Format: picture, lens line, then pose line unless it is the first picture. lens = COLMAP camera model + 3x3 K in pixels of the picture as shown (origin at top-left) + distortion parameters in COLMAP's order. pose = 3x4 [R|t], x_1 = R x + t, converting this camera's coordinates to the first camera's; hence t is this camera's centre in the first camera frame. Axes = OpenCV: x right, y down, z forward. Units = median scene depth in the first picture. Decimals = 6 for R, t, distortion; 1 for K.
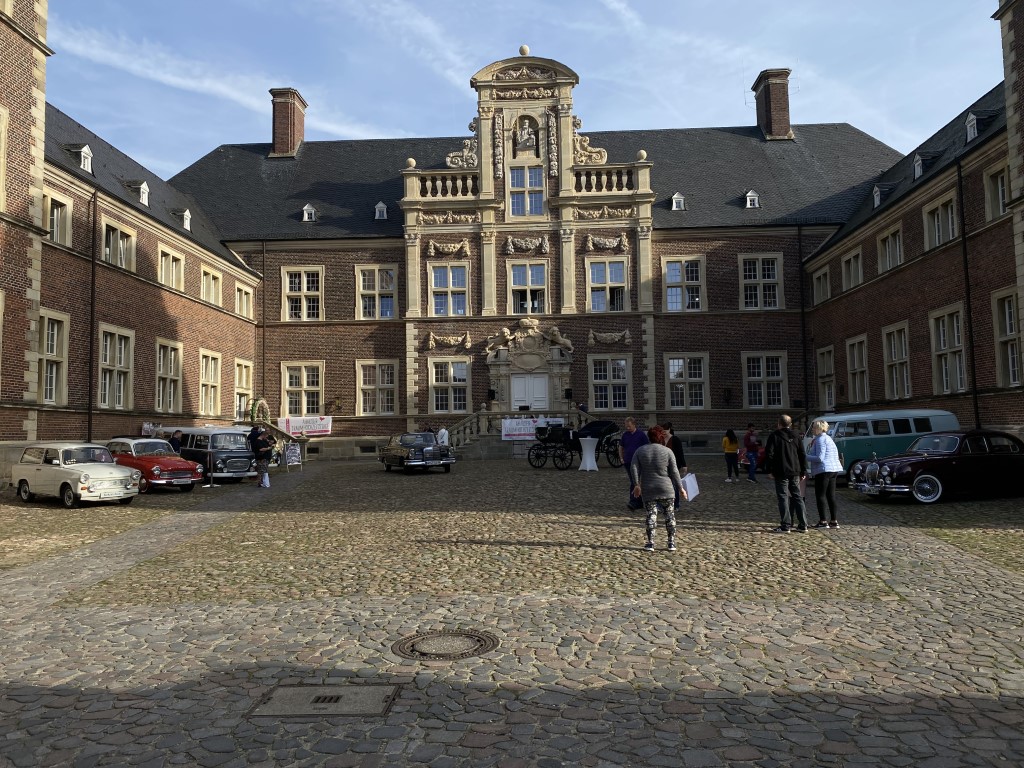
lens RADIAL K [[777.1, 0, 512.6], [0, 777.1, 383.0], [0, 0, 1]] dist [0.000970, 0.000056]
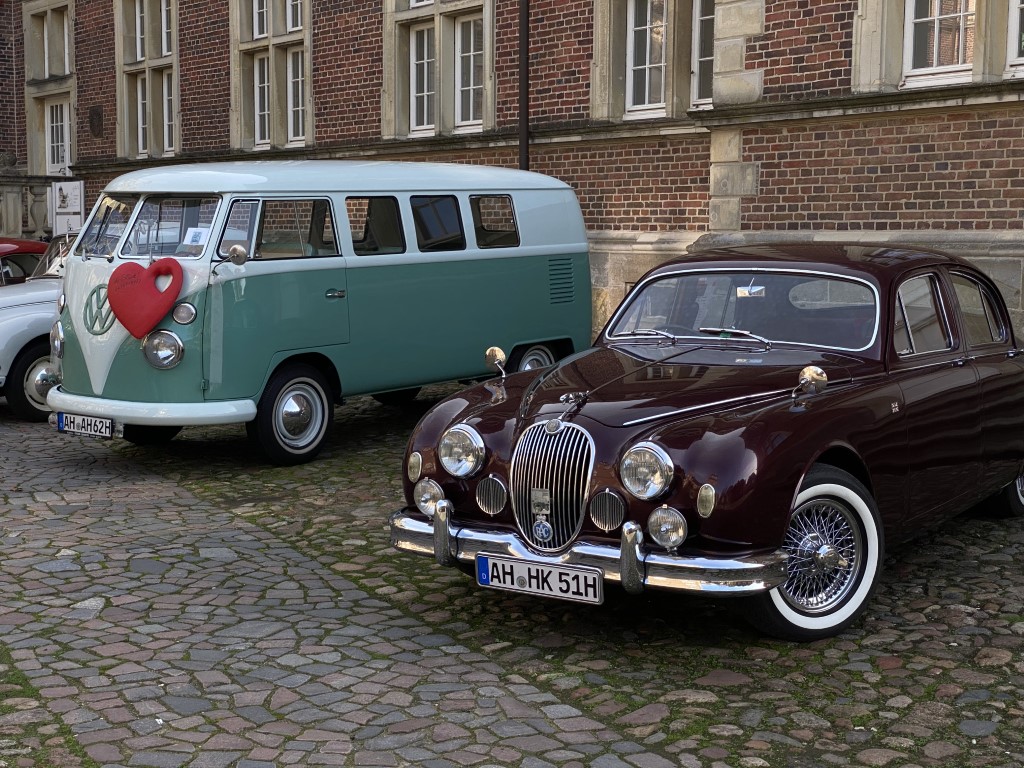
lens RADIAL K [[1530.4, 0, 512.1], [0, 1530.4, 384.1], [0, 0, 1]] dist [0.055376, 0.000000]
pose [[0.755672, -0.034357, 0.654048, 0.146847], [-0.069837, 0.988703, 0.132624, 0.031845], [-0.651216, -0.145897, 0.744736, 0.480512]]
